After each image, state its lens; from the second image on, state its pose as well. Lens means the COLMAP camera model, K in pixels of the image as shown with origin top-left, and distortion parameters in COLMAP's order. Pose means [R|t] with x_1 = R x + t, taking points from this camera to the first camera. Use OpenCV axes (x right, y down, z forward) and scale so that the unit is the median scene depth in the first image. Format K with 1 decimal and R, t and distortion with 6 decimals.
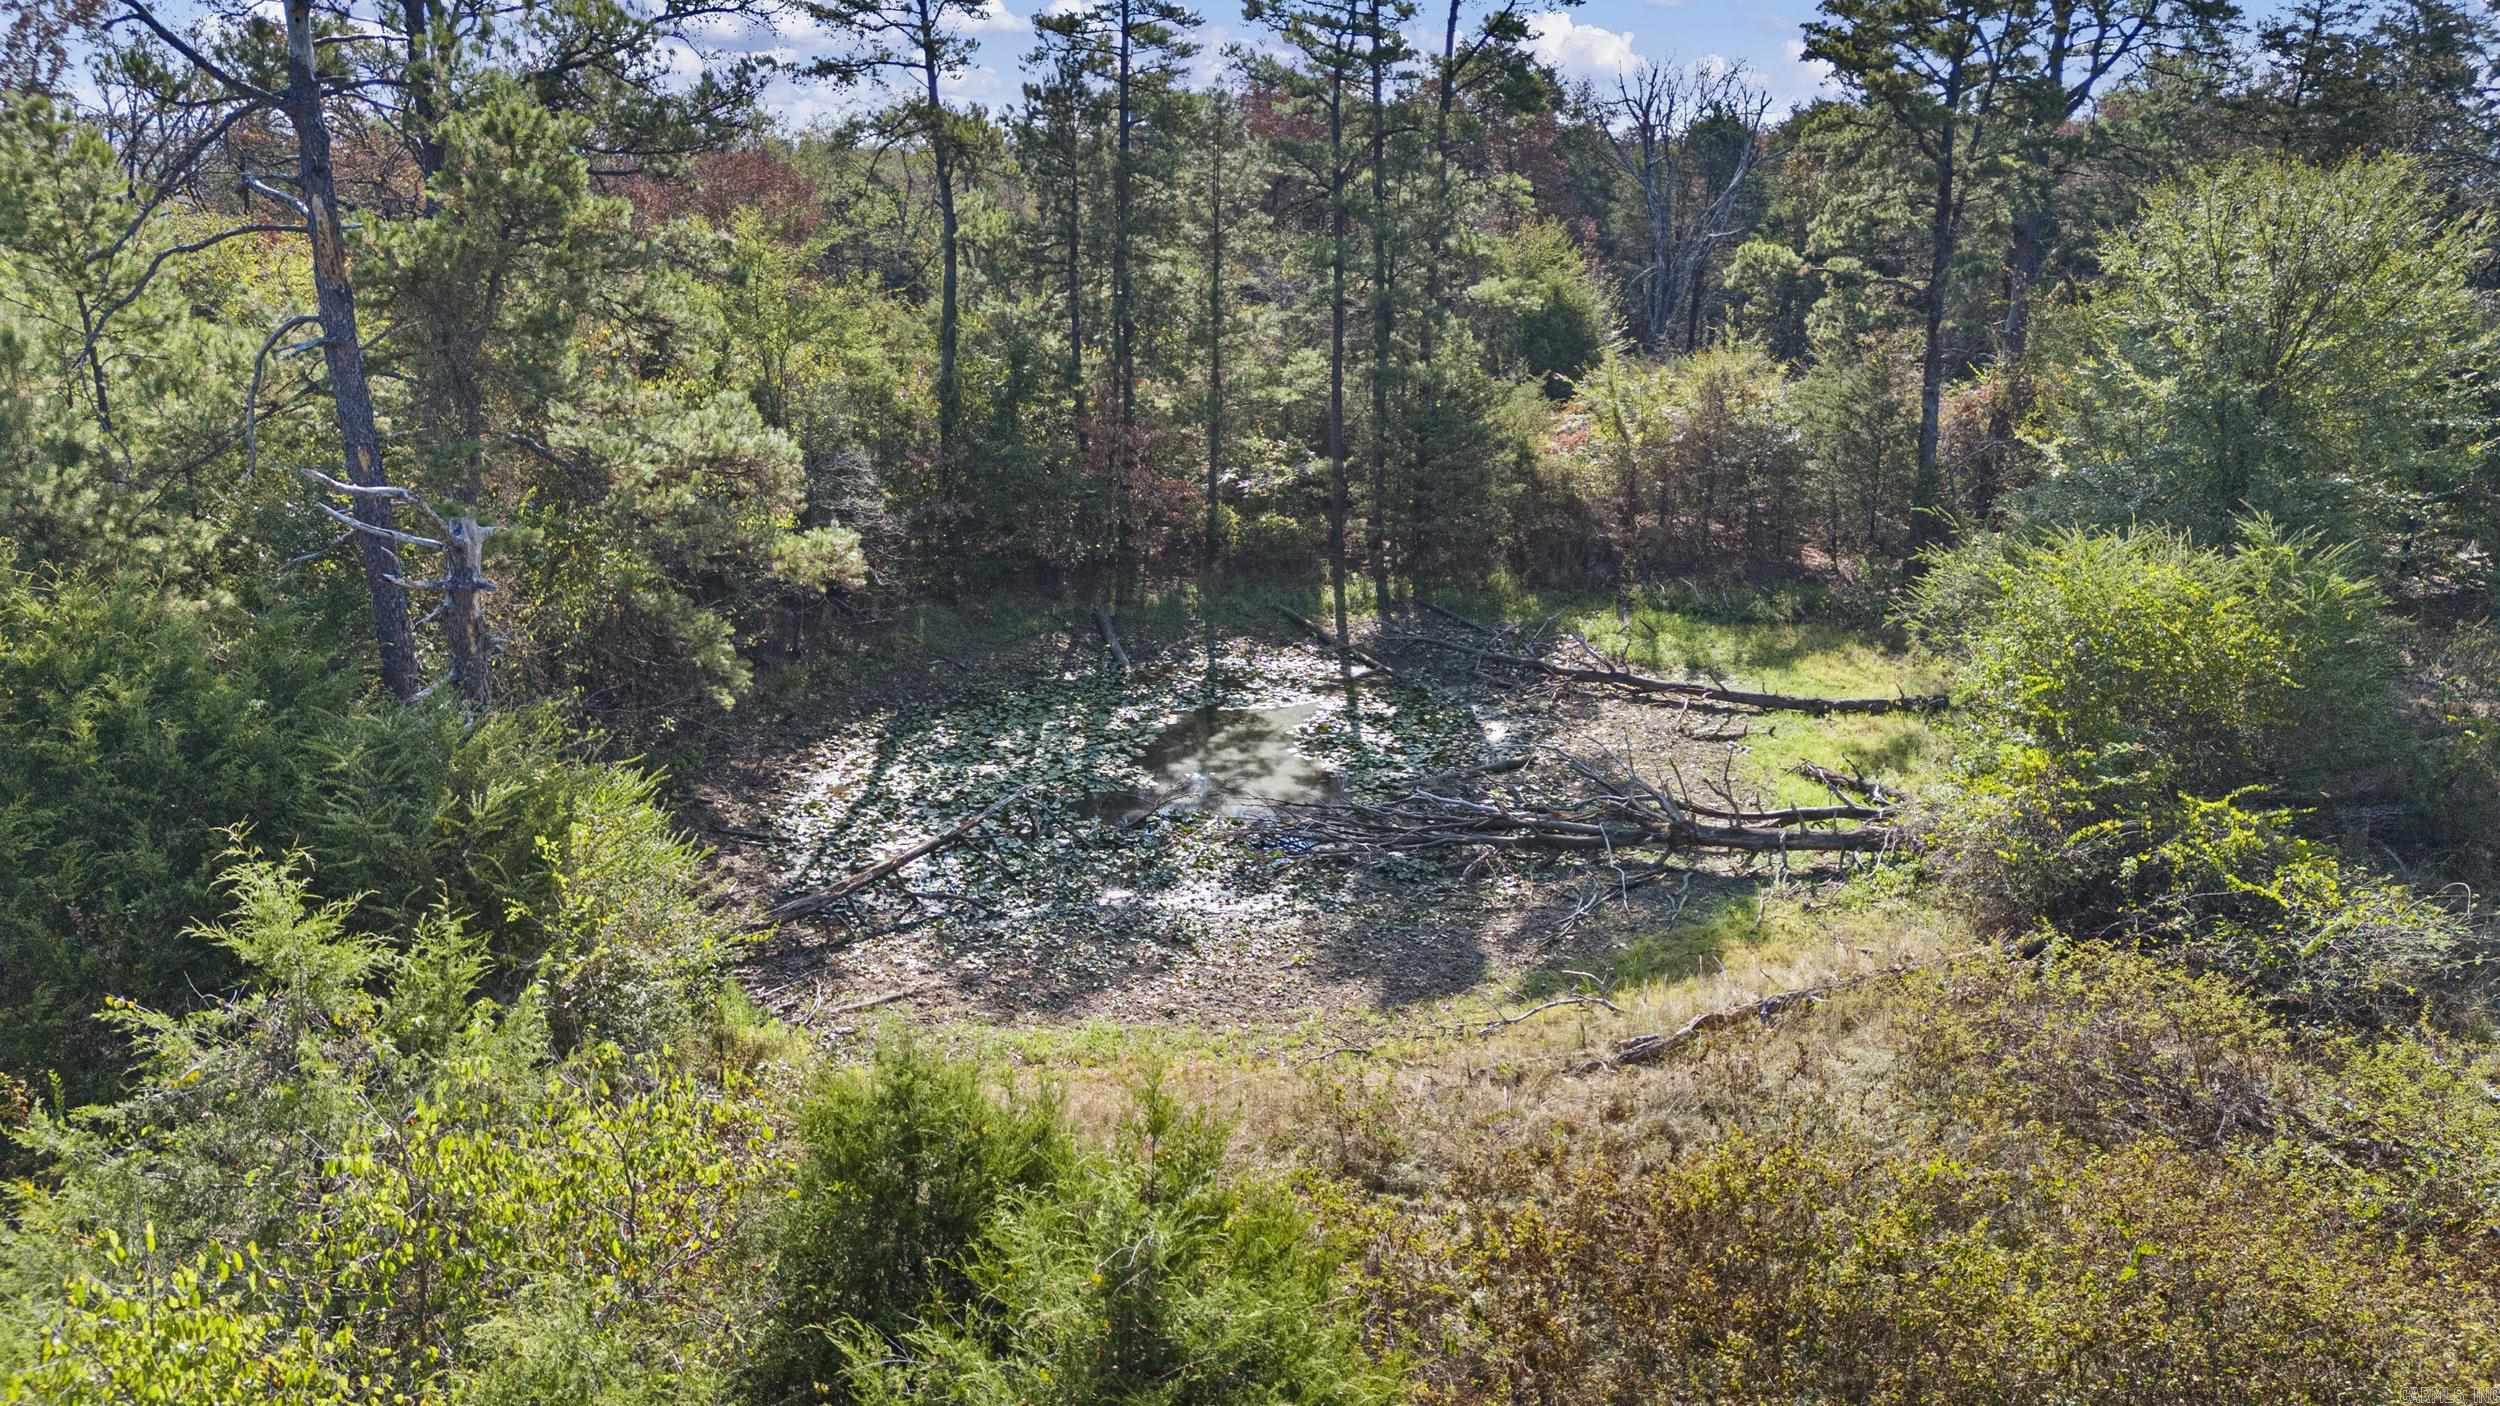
lens RADIAL K [[1802.4, 0, 1246.0], [0, 1802.4, 716.1], [0, 0, 1]] dist [0.070418, -0.096129]
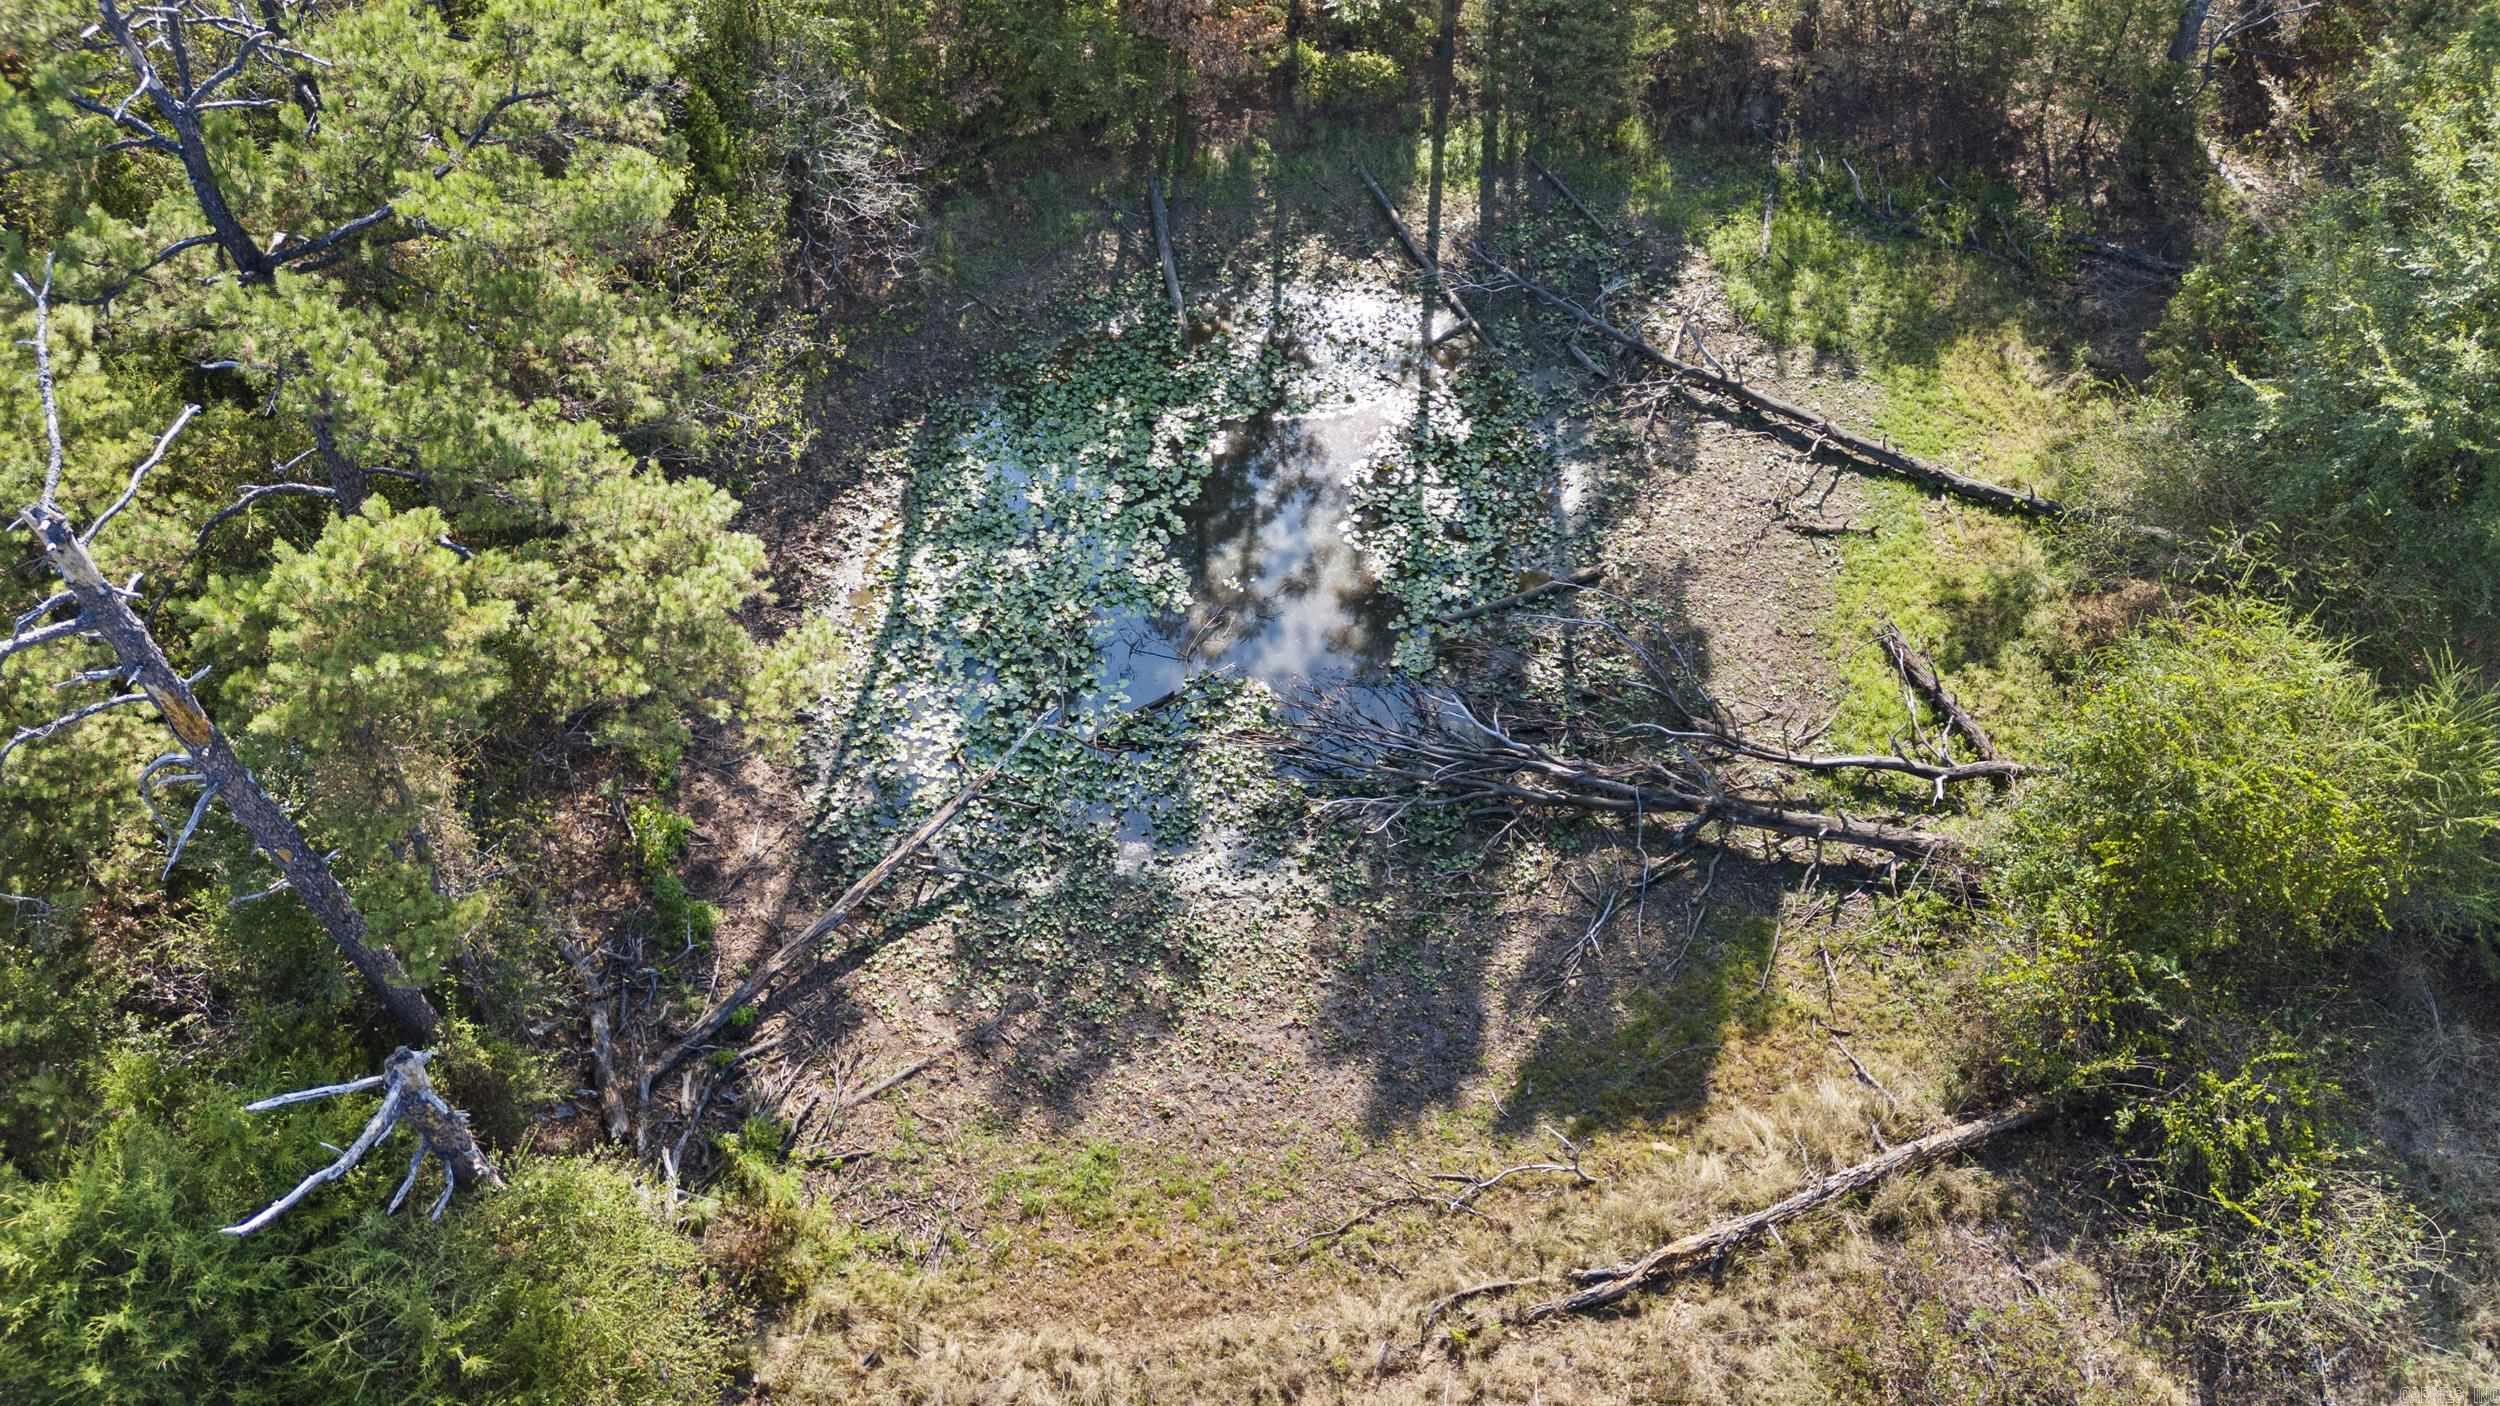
lens RADIAL K [[1802.4, 0, 1246.0], [0, 1802.4, 716.1], [0, 0, 1]] dist [0.070418, -0.096129]
pose [[0.996593, 0.059168, -0.057452, 0.033951], [-0.016596, 0.826253, 0.563054, -0.416043], [0.080784, -0.560183, 0.824421, 0.174651]]
